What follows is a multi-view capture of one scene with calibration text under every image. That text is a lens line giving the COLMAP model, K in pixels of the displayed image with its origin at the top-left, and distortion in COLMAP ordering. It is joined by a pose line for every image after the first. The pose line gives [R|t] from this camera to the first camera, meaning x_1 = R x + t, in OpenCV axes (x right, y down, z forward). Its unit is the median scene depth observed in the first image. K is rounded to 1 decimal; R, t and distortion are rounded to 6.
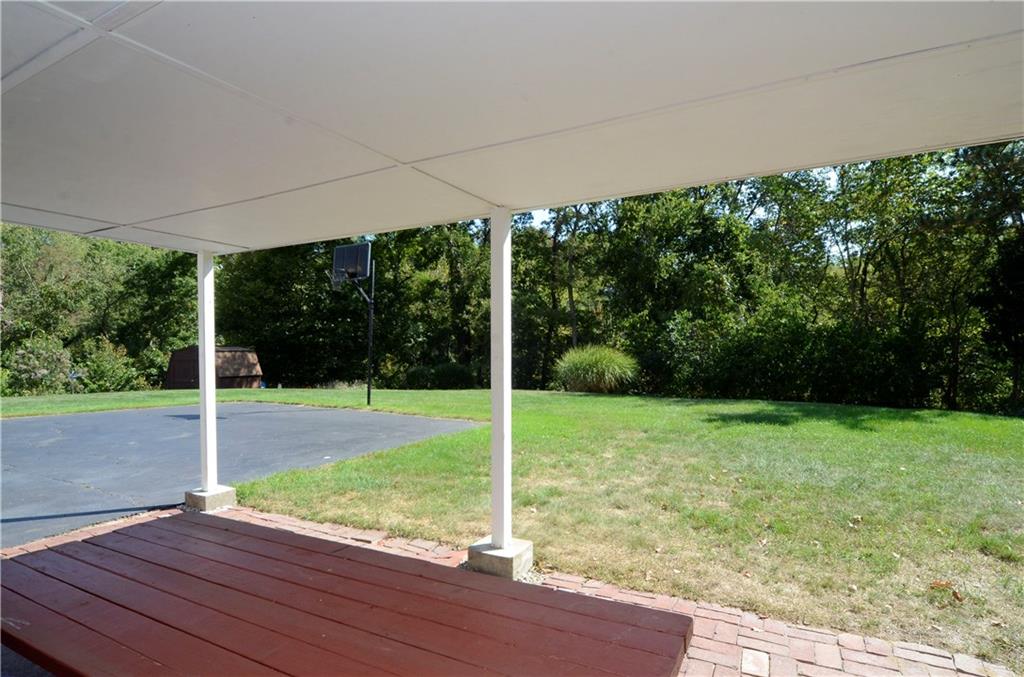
lens RADIAL K [[557.6, 0, 512.4], [0, 557.6, 344.0], [0, 0, 1]] dist [0.001065, -0.000906]
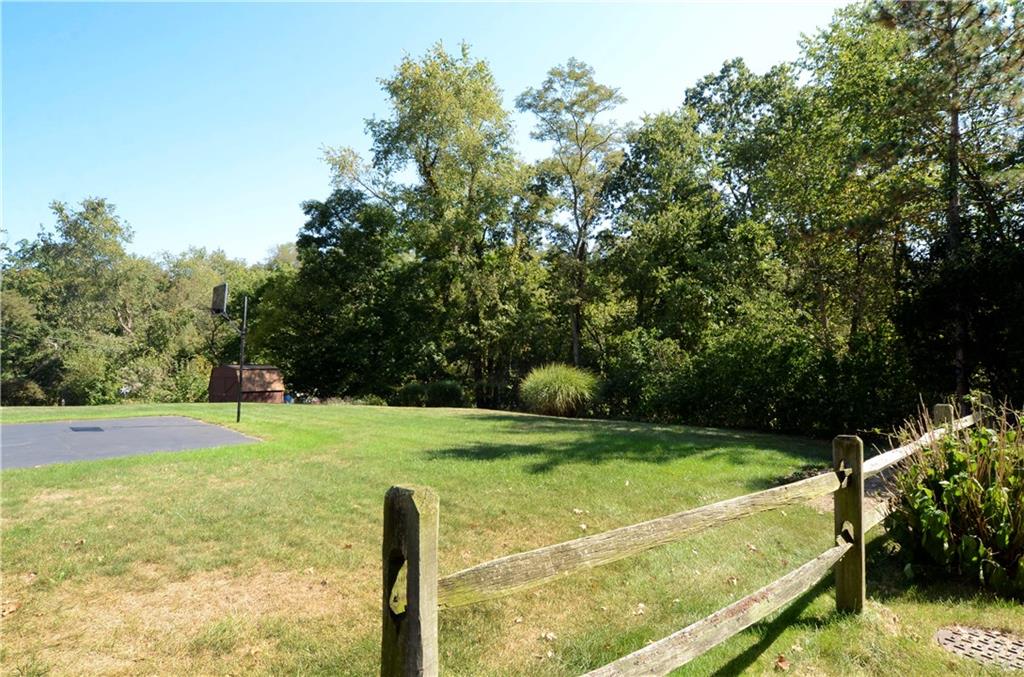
lens RADIAL K [[557.6, 0, 513.0], [0, 557.6, 339.4], [0, 0, 1]] dist [0.001065, -0.000906]
pose [[0.965181, -0.010085, -0.261389, 0.328413], [0.002269, 0.999542, -0.030184, -0.012864], [0.261573, 0.028540, 0.964762, 0.036707]]
